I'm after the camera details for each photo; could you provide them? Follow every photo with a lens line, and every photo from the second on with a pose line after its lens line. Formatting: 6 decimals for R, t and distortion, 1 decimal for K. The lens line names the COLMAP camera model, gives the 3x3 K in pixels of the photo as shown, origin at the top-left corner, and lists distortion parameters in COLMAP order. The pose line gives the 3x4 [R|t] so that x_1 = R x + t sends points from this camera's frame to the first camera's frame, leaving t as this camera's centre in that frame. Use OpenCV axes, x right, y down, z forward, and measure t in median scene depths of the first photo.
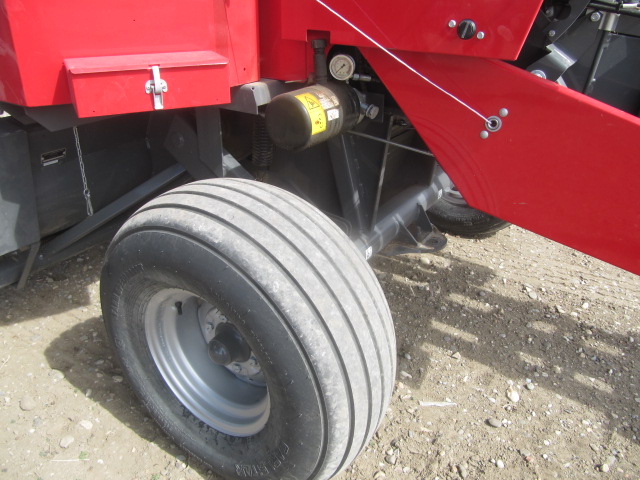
lens RADIAL K [[525.4, 0, 320.0], [0, 525.4, 240.0], [0, 0, 1]] dist [-0.054784, 0.018895]
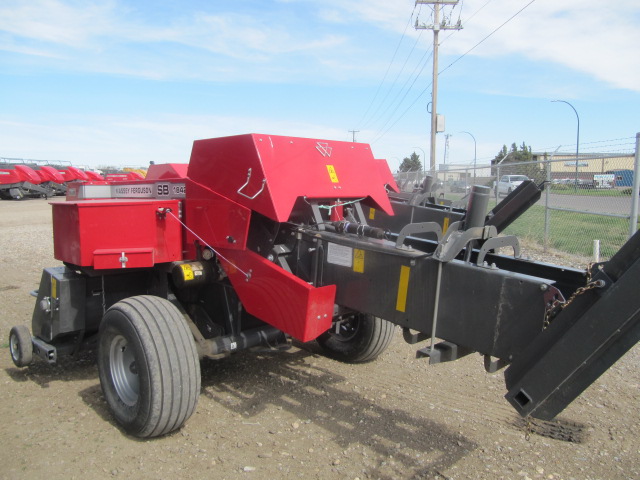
lens RADIAL K [[525.4, 0, 320.0], [0, 525.4, 240.0], [0, 0, 1]] dist [-0.054784, 0.018895]
pose [[0.976930, -0.005397, -0.213491, 1.103649], [-0.072835, 0.931323, -0.356836, 0.442324], [0.200755, 0.364154, 0.909445, -1.143499]]
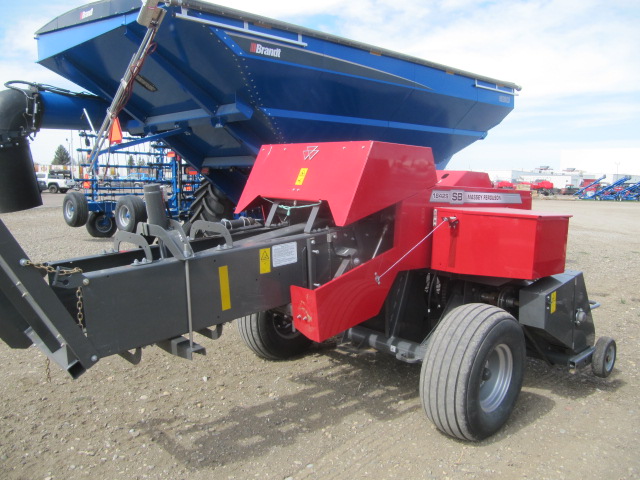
lens RADIAL K [[525.4, 0, 320.0], [0, 525.4, 240.0], [0, 0, 1]] dist [-0.054784, 0.018895]
pose [[-0.220181, 0.069401, -0.972987, 3.027118], [-0.483094, 0.858792, 0.170577, -0.898803], [0.847432, 0.507602, -0.155563, 1.531173]]
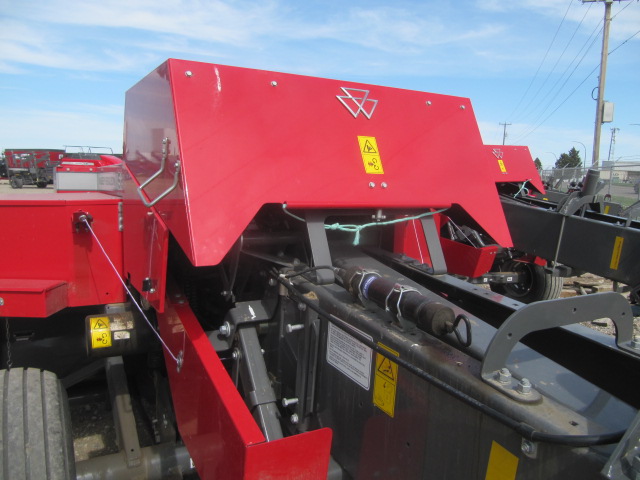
lens RADIAL K [[525.4, 0, 320.0], [0, 525.4, 240.0], [0, 0, 1]] dist [-0.054784, 0.018895]
pose [[0.884276, 0.049029, -0.464384, 1.074225], [-0.212509, 0.927778, -0.306704, -0.170754], [0.415808, 0.369896, 0.830831, 0.041421]]
